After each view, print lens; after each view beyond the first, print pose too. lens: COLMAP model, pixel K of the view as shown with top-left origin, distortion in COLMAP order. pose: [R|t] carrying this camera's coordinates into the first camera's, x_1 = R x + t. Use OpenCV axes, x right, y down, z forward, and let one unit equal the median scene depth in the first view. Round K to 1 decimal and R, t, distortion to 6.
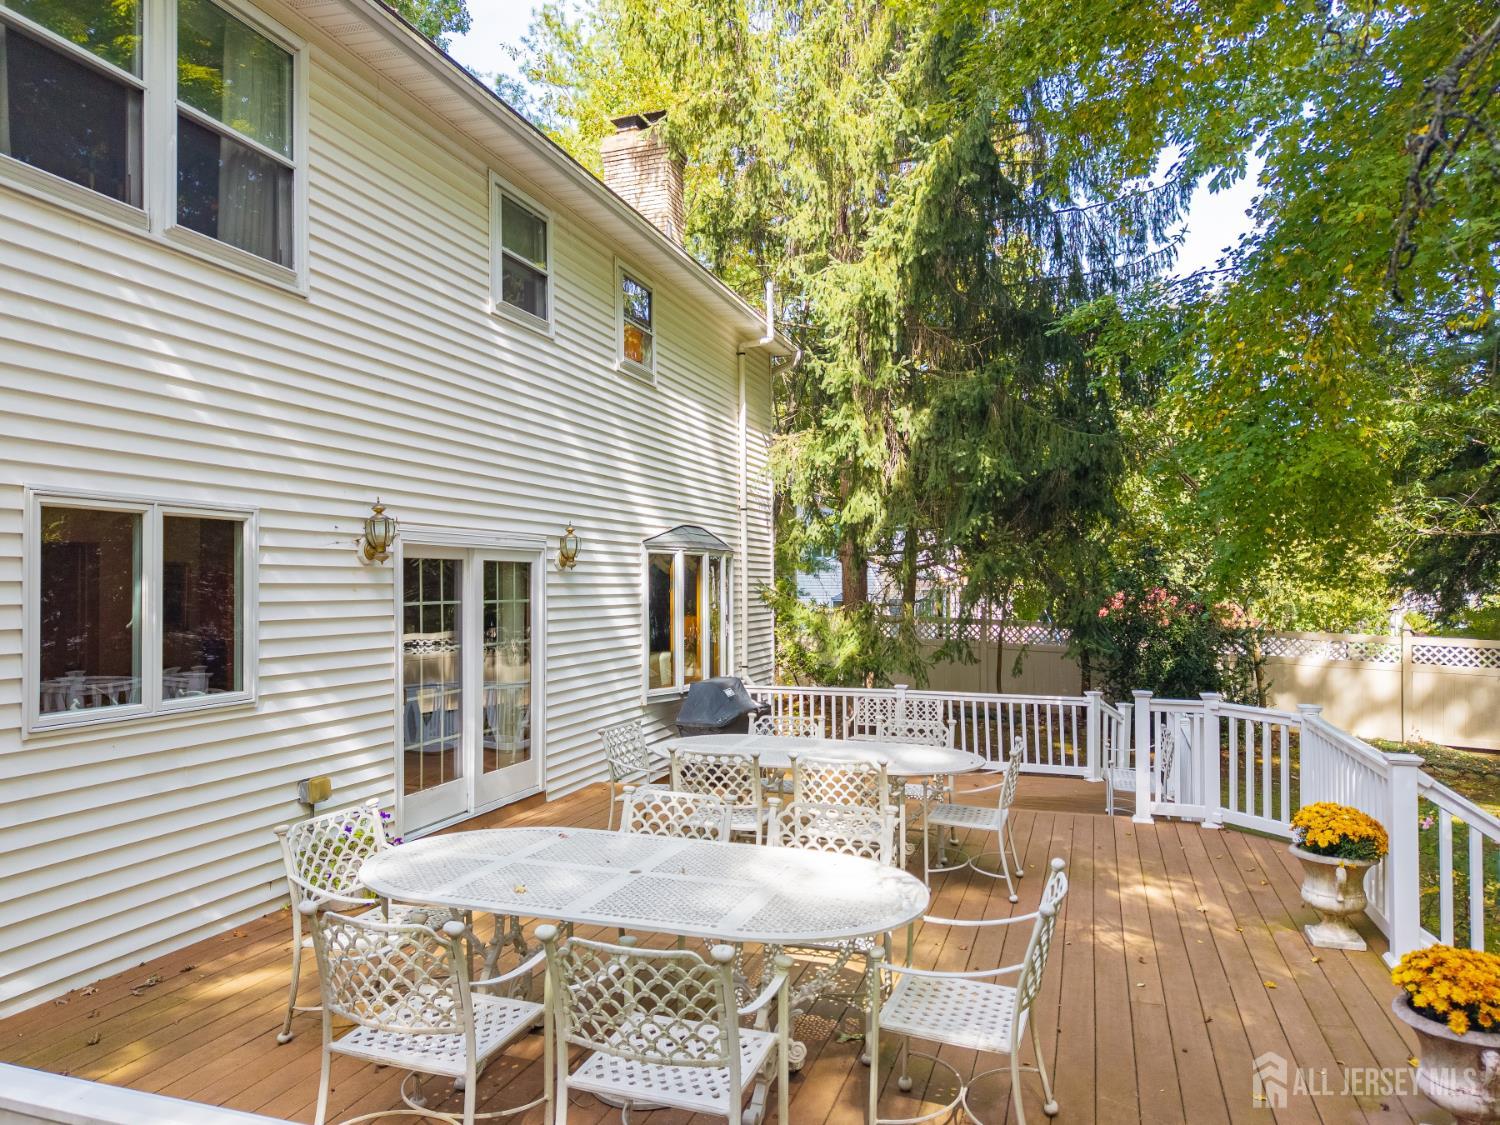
lens RADIAL K [[1003.3, 0, 747.1], [0, 1003.3, 571.2], [0, 0, 1]] dist [0.018921, -0.021287]
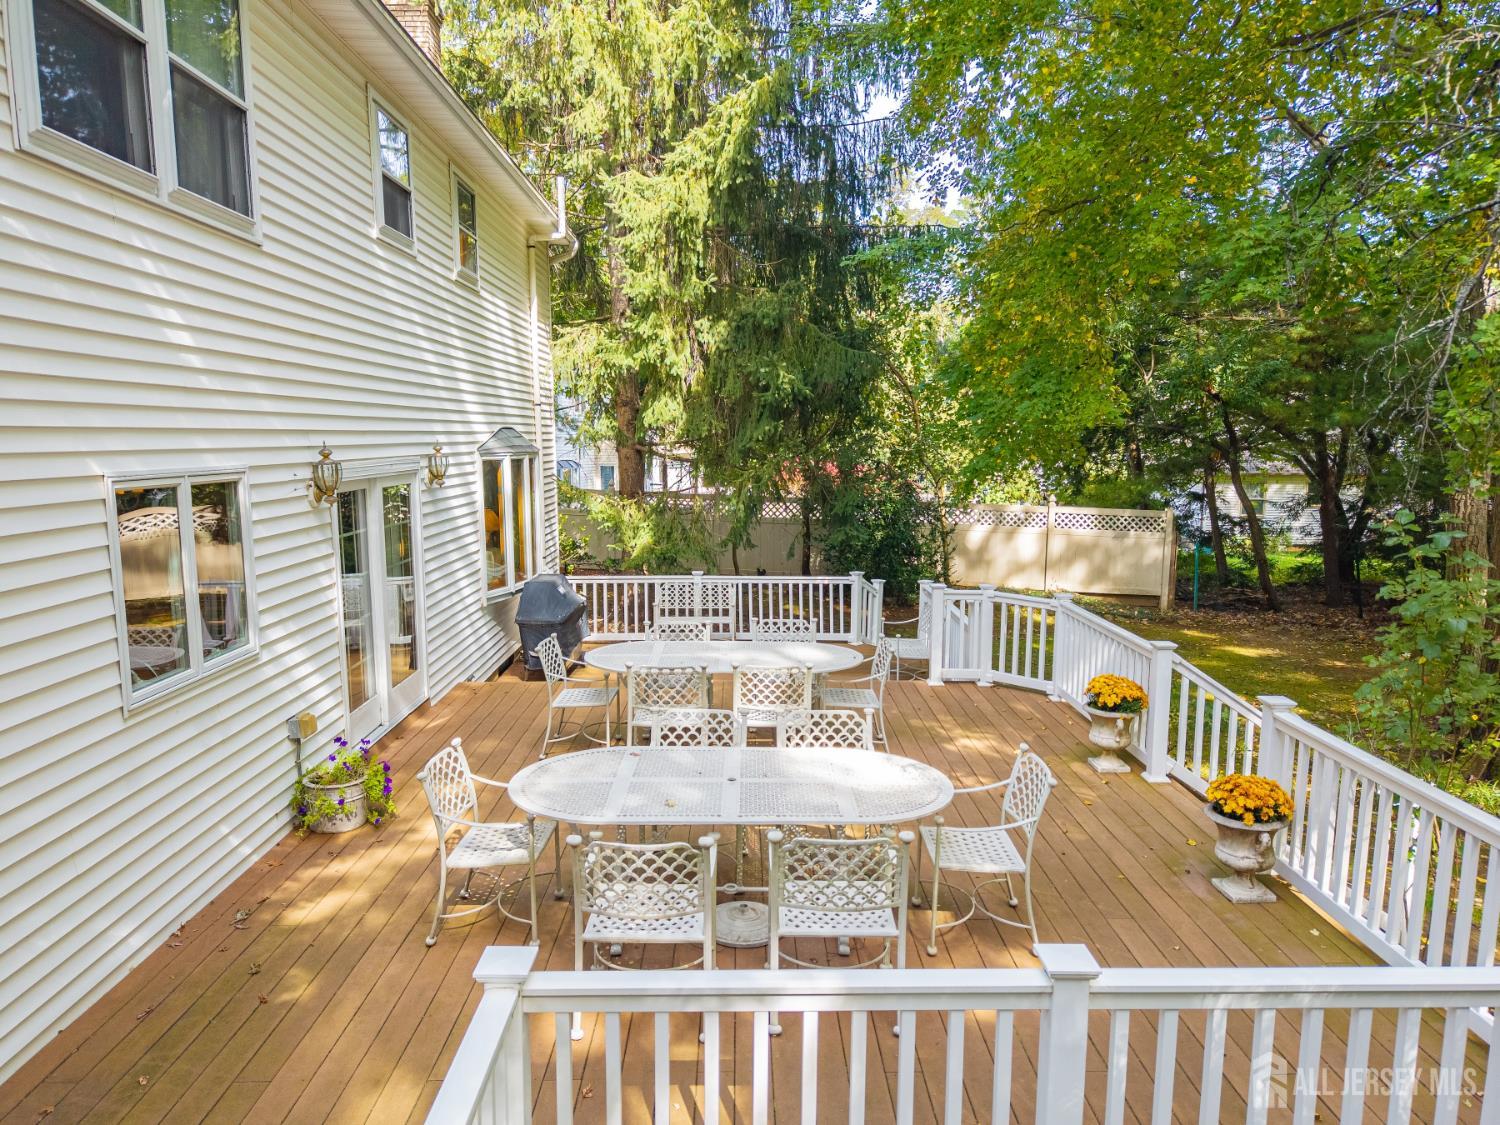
lens RADIAL K [[1003.3, 0, 747.1], [0, 1003.3, 571.2], [0, 0, 1]] dist [0.018921, -0.021287]
pose [[0.944336, -0.039521, 0.326601, -0.177620], [-0.009583, 0.989032, 0.147389, -0.058290], [-0.328844, -0.142315, 0.933600, -0.069383]]
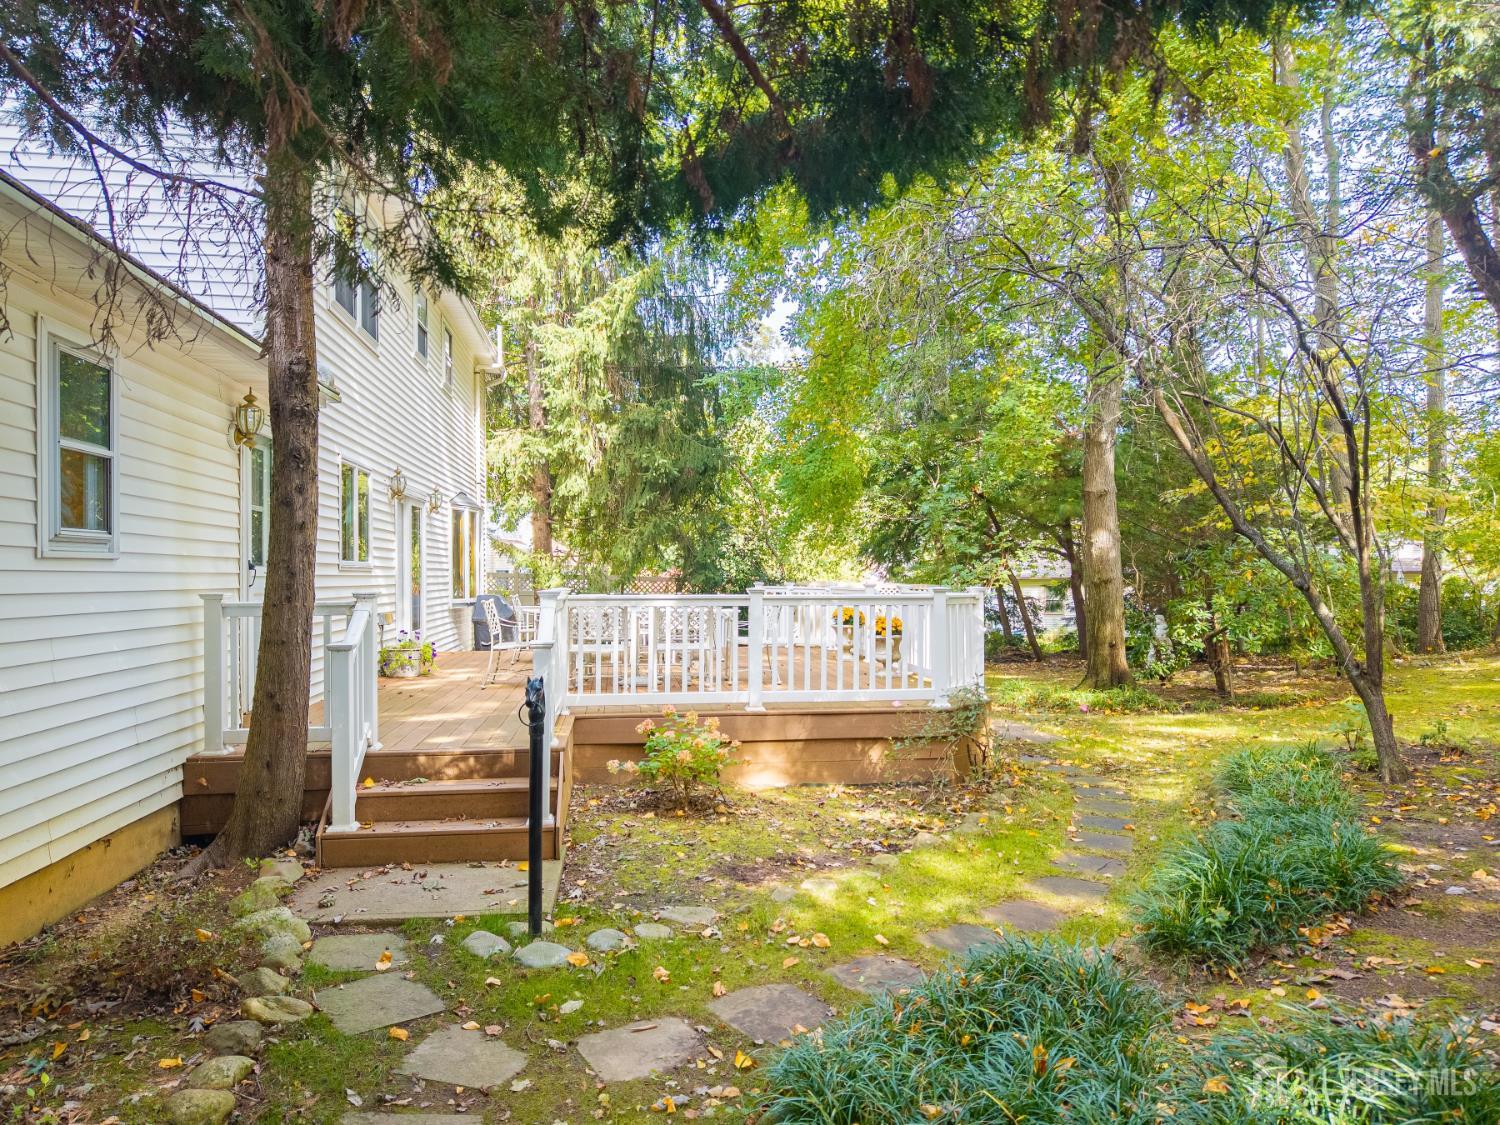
lens RADIAL K [[994.9, 0, 751.1], [0, 994.9, 557.5], [0, 0, 1]] dist [0.082507, -0.131799]
pose [[0.894671, 0.011164, 0.446585, -0.356320], [-0.010361, 0.999937, -0.004240, 0.055509], [-0.446605, -0.000834, 0.894731, -0.535456]]
